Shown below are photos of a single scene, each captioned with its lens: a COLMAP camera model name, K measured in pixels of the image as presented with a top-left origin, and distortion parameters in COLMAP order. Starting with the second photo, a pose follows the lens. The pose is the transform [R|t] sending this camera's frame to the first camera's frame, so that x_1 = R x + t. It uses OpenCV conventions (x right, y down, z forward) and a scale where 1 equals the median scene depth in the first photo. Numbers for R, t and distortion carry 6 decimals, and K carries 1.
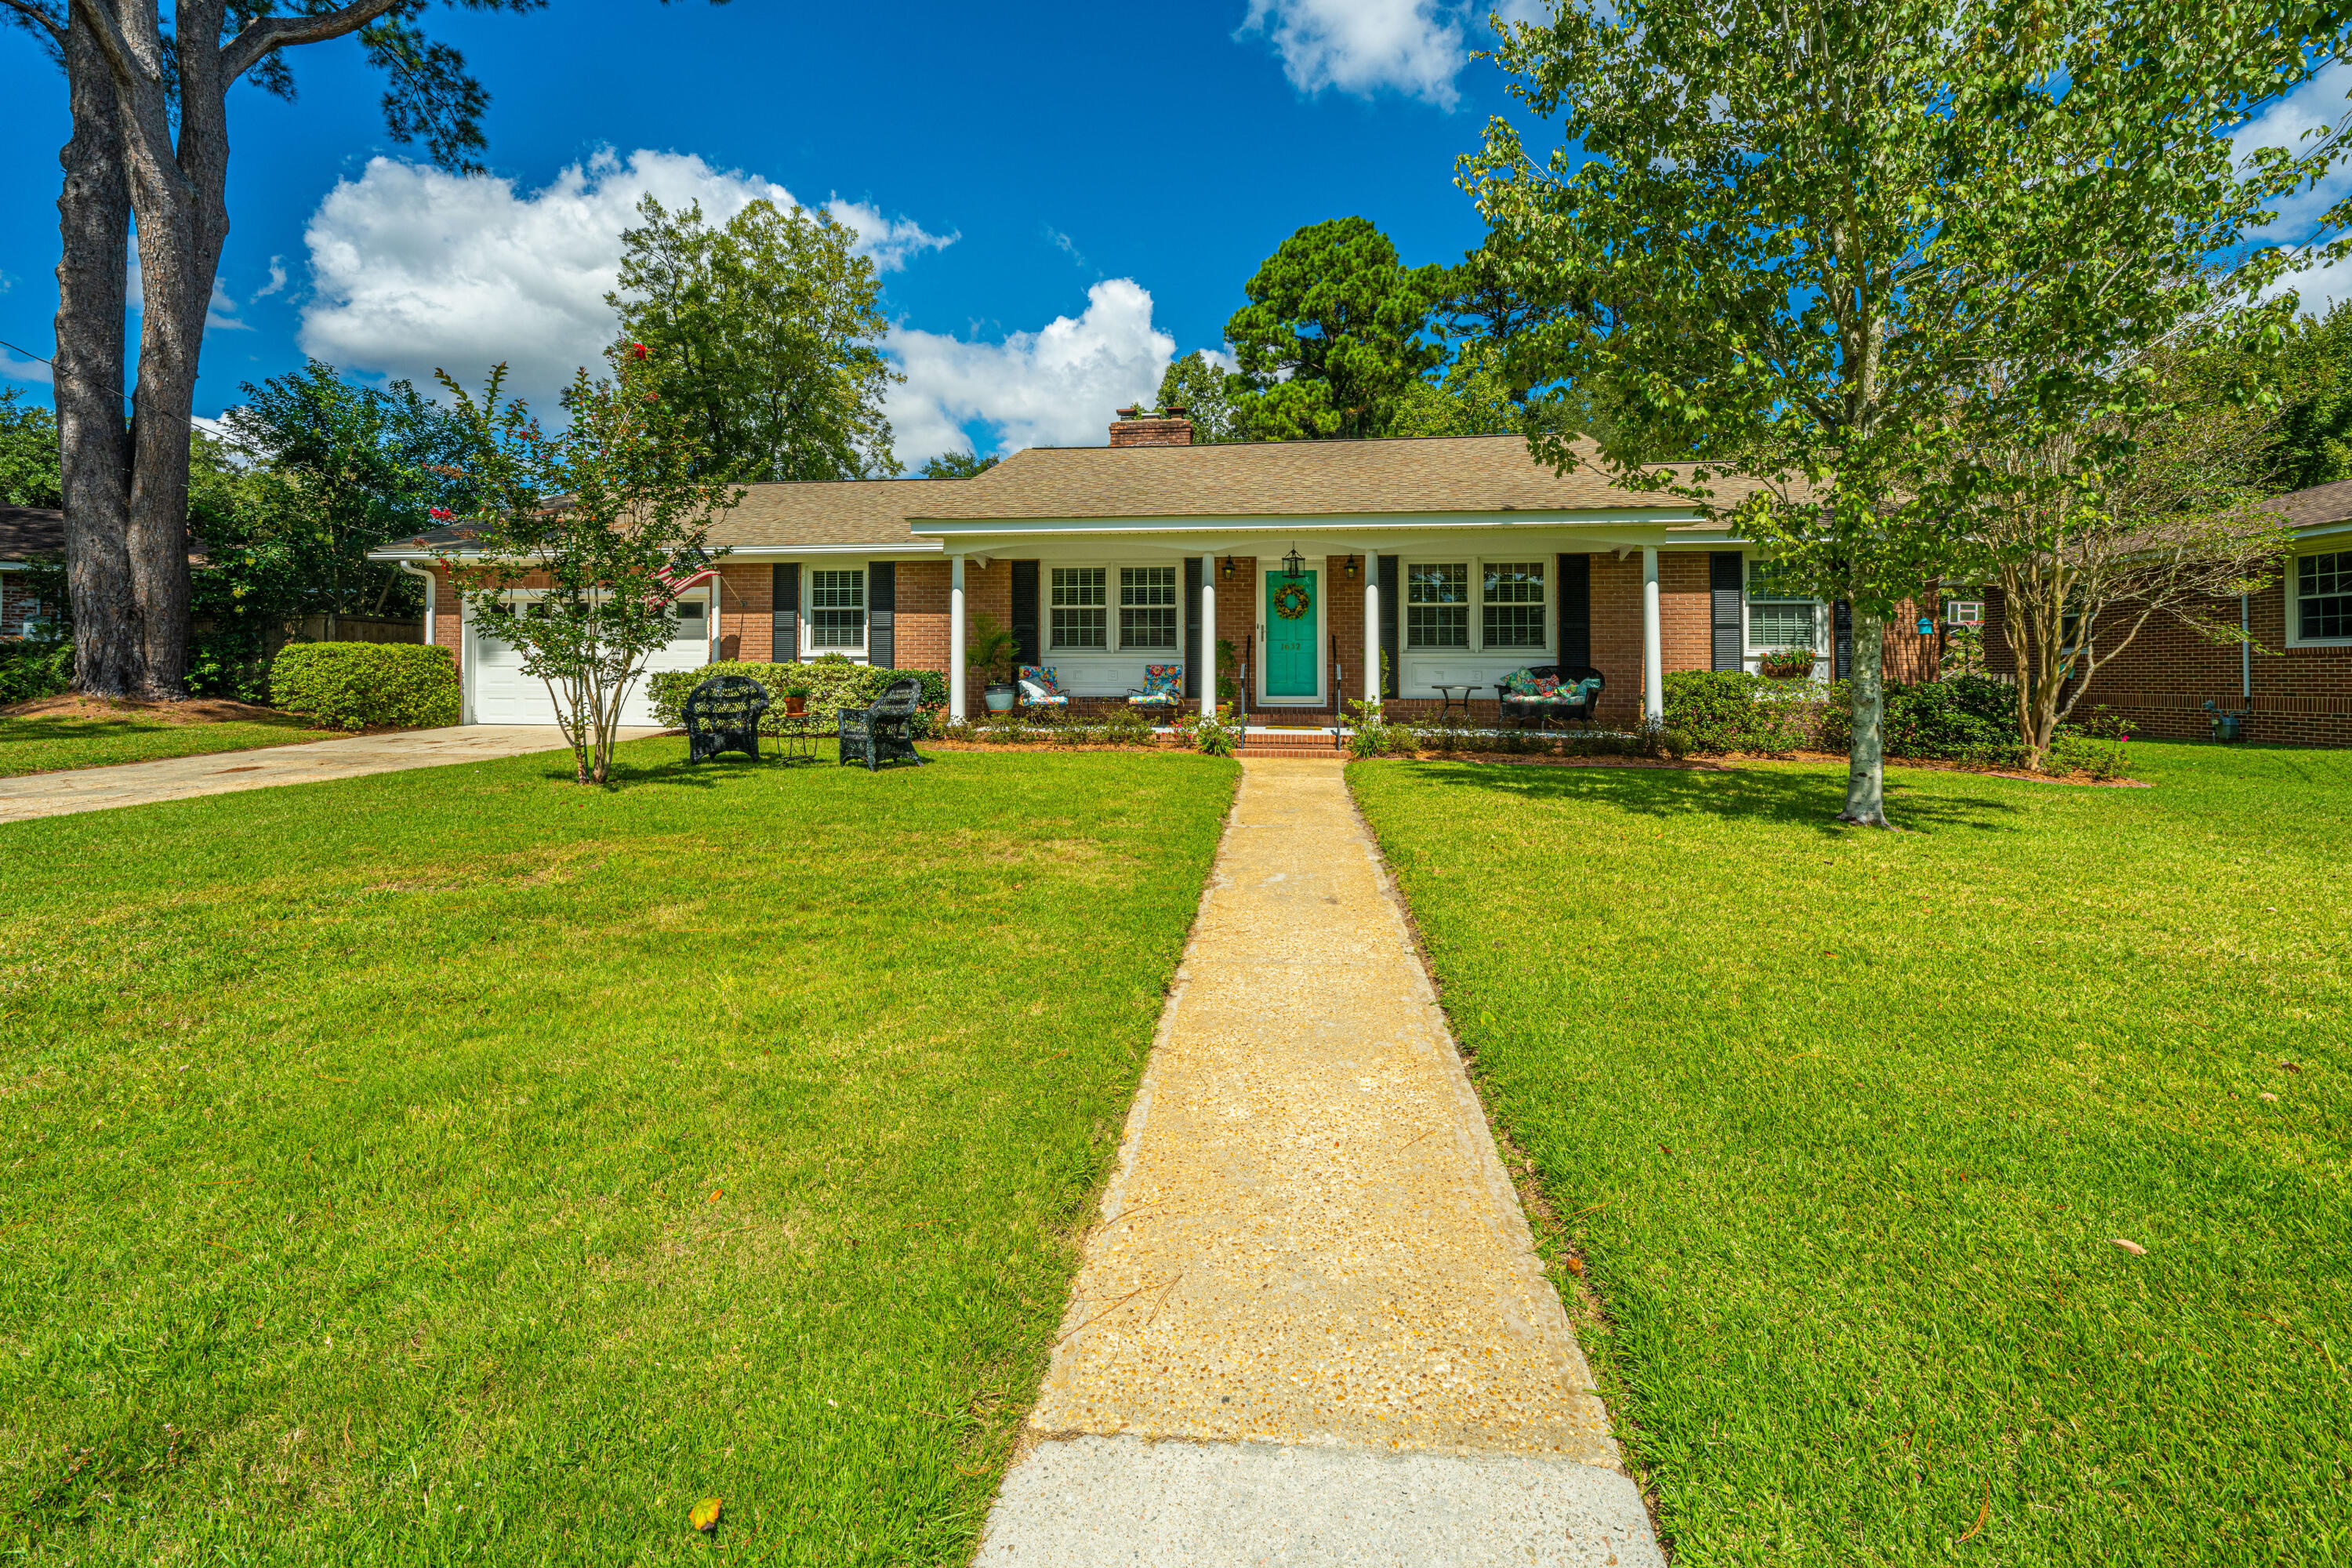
lens RADIAL K [[964.0, 0, 1181.8], [0, 964.0, 677.8], [0, 0, 1]] dist [-0.000239, 0.000262]
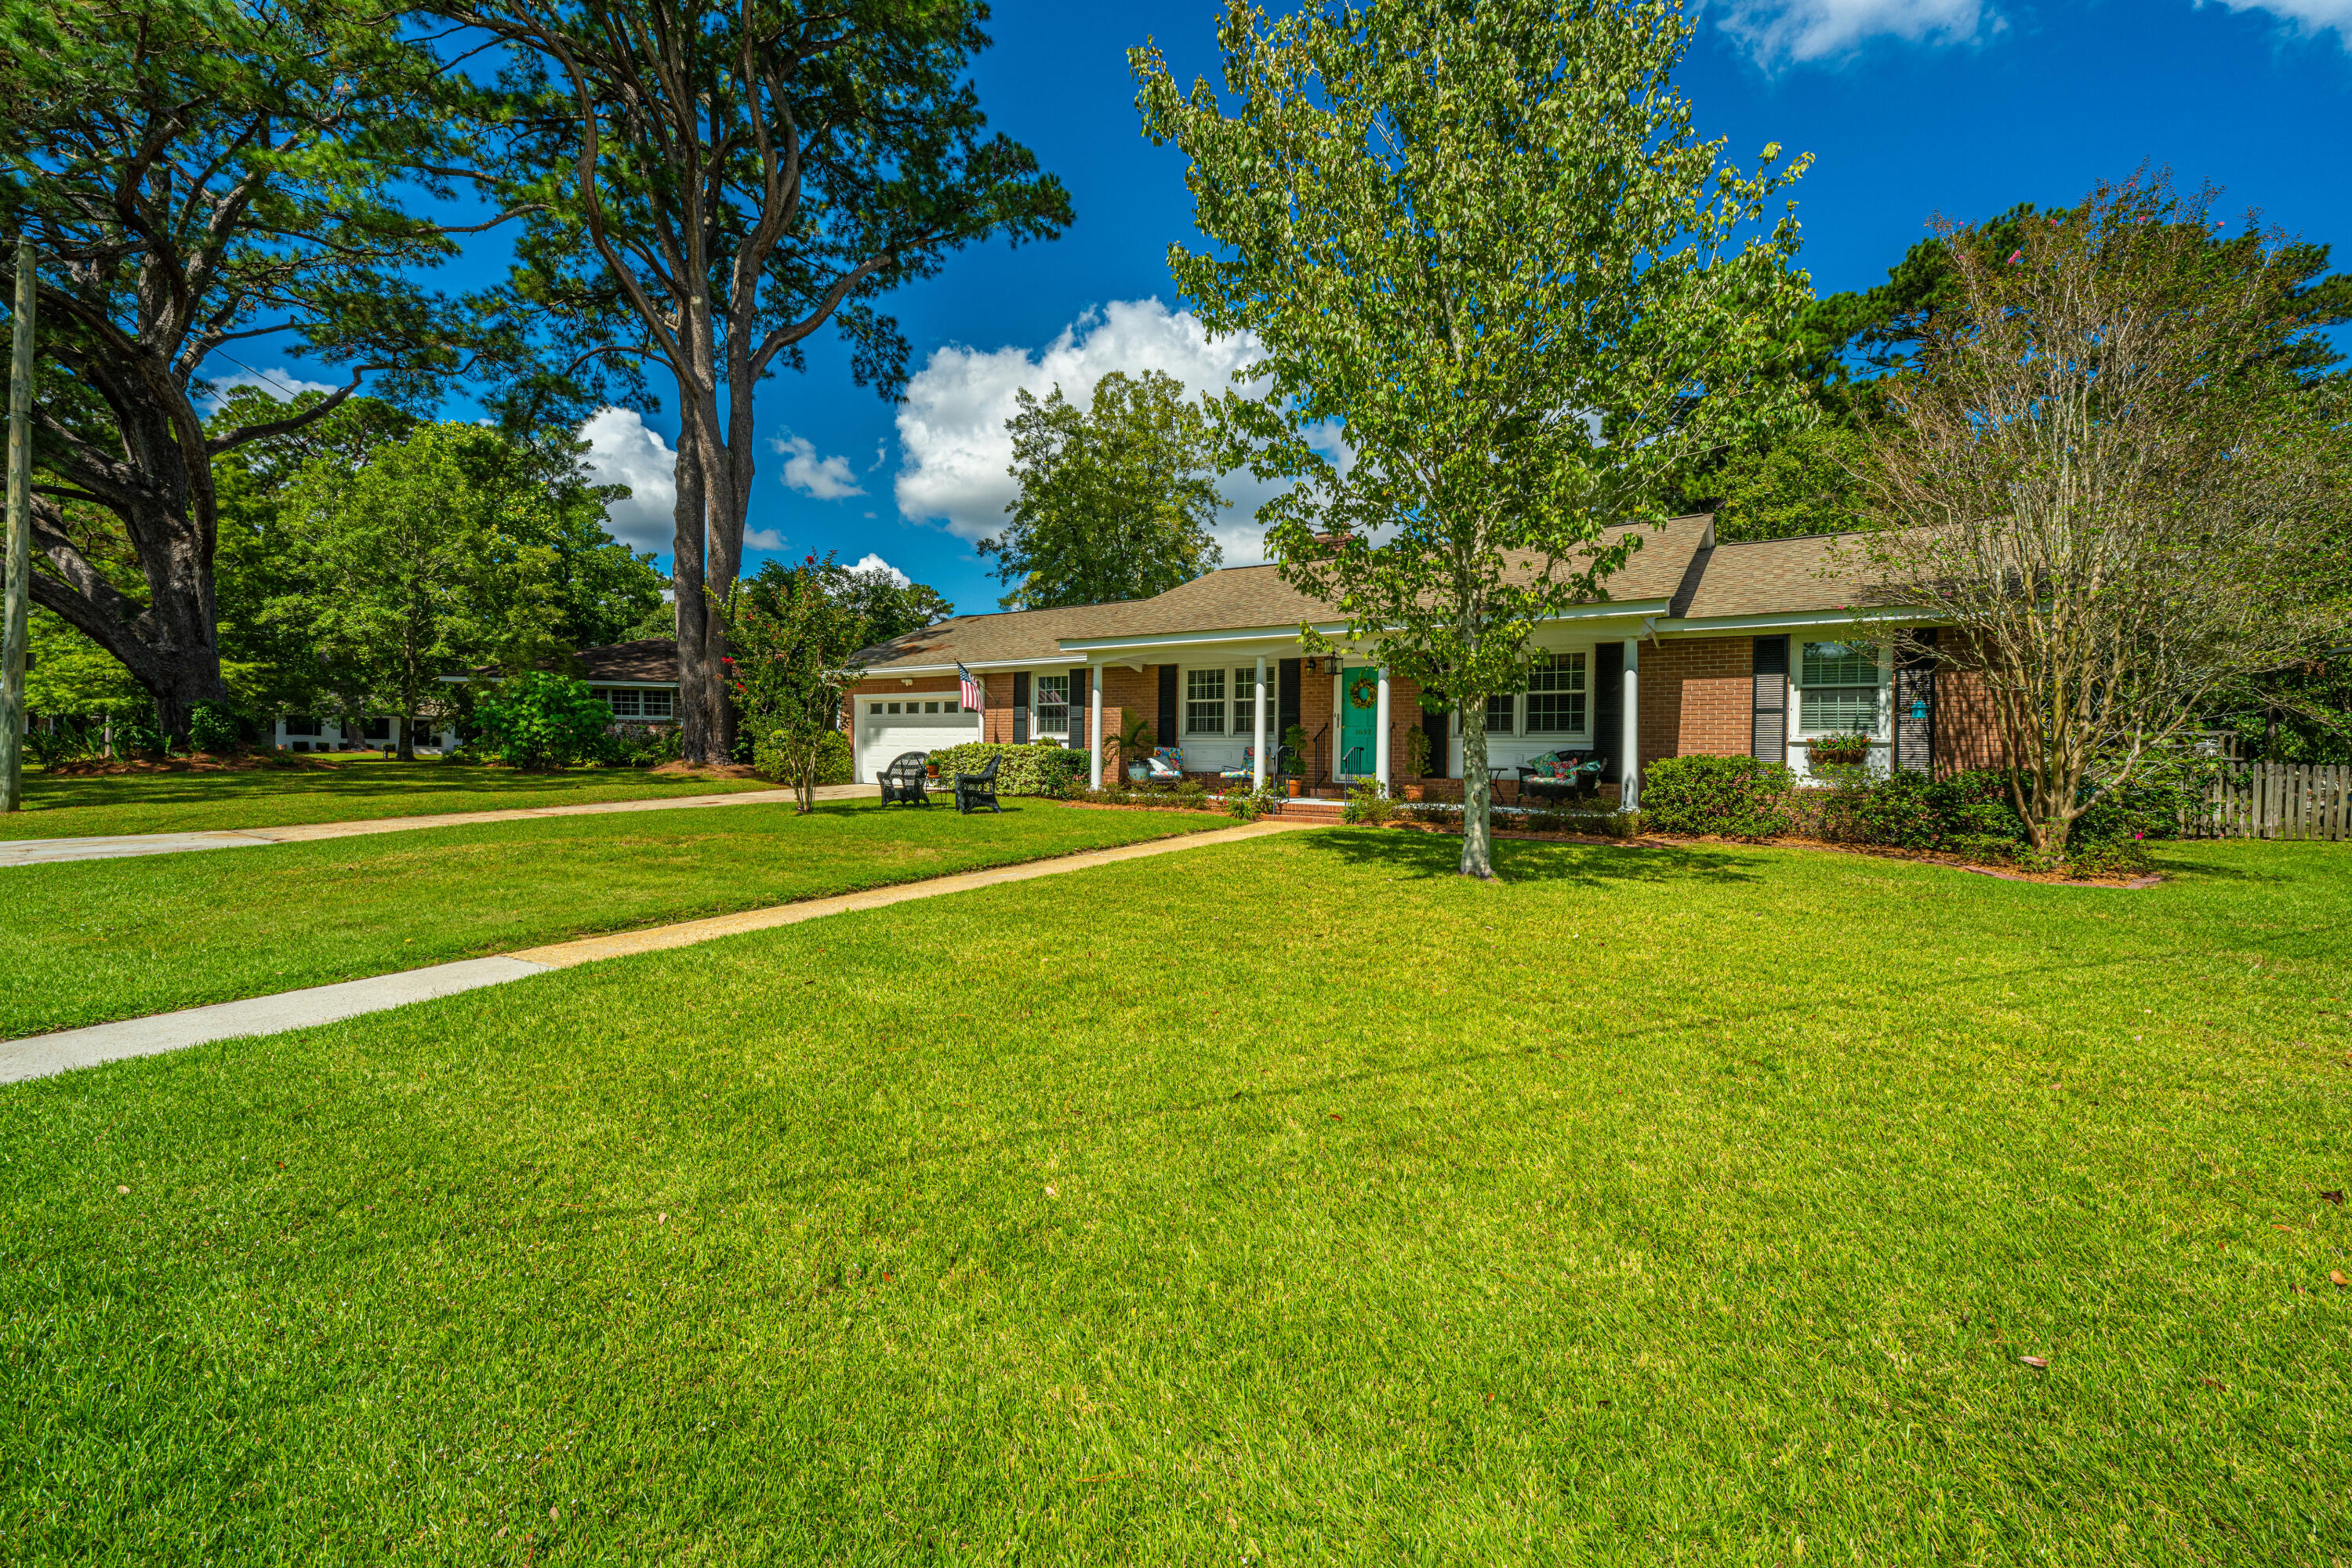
lens RADIAL K [[940.2, 0, 1185.2], [0, 940.2, 779.6], [0, 0, 1]] dist [-0.001008, 0.000263]
pose [[0.897740, 0.021158, -0.440018, 0.408832], [-0.013371, 0.999694, 0.020790, 0.004480], [0.440324, -0.012780, 0.897748, -0.115336]]
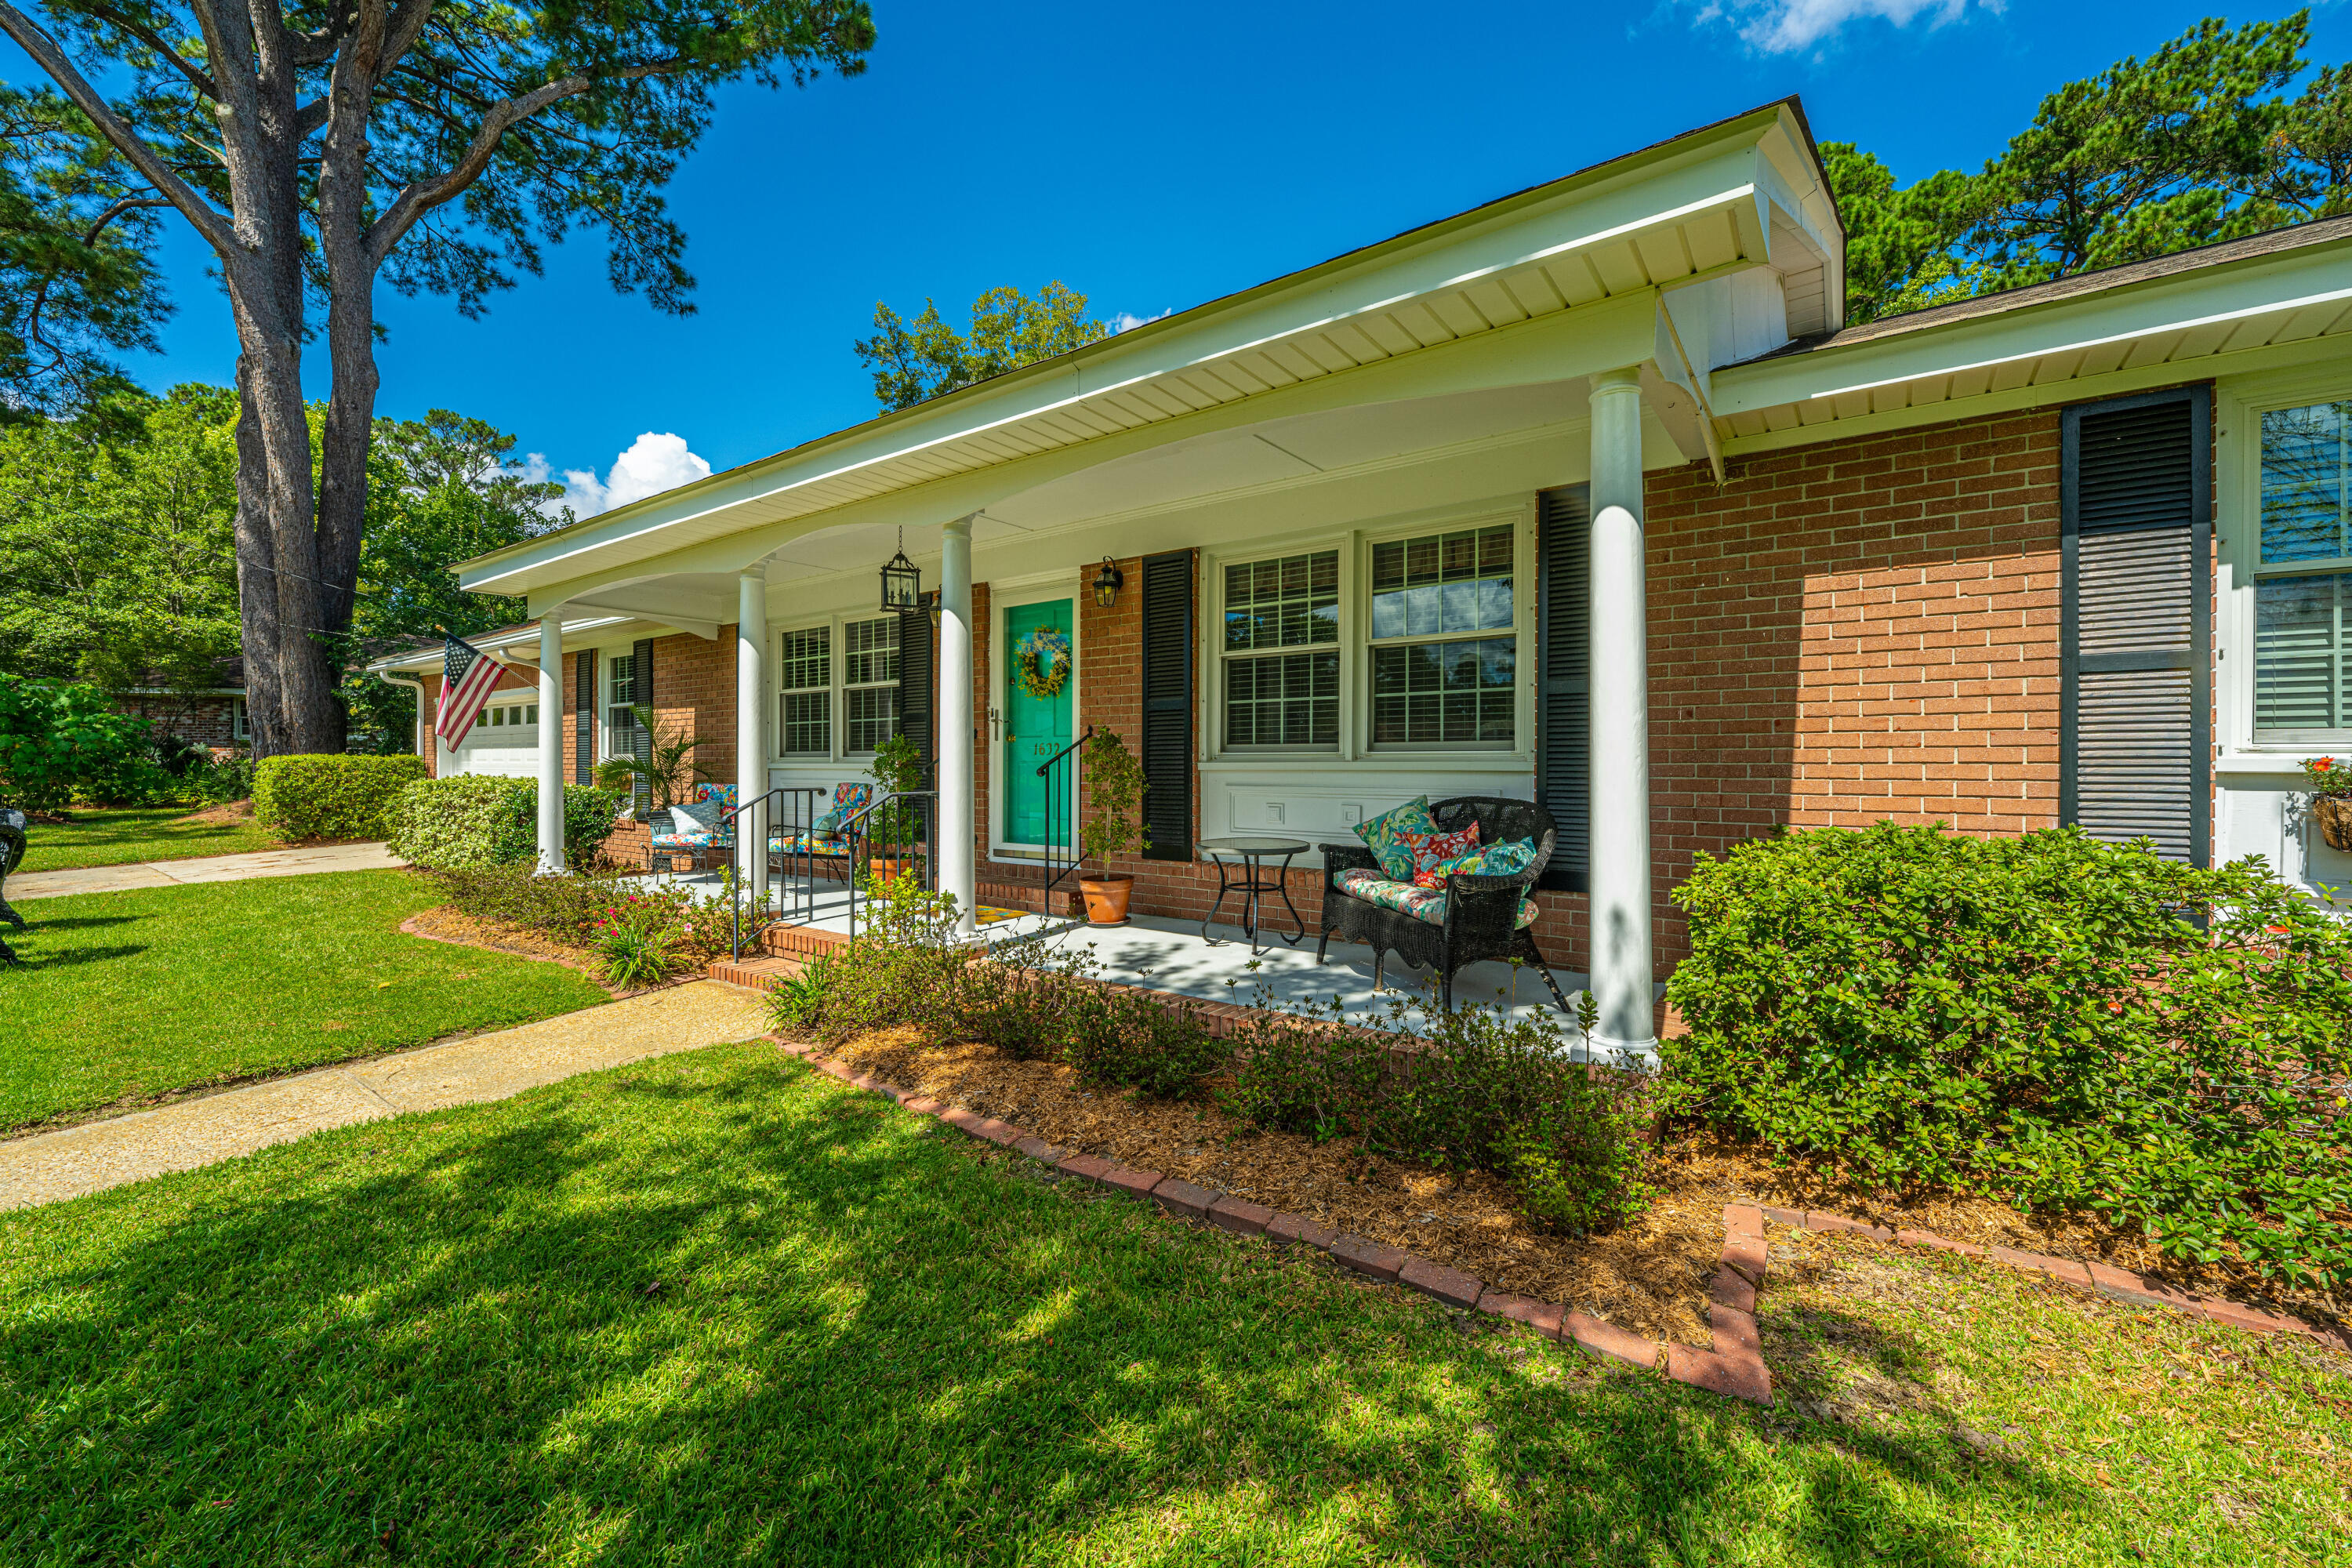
lens RADIAL K [[946.9, 0, 1180.7], [0, 946.9, 769.3], [0, 0, 1]] dist [-0.001429, 0.000706]
pose [[0.873847, 0.000020, -0.486202, 0.413527], [-0.001254, 0.999997, -0.002212, -0.019800], [0.486200, 0.002542, 0.873844, 0.567516]]
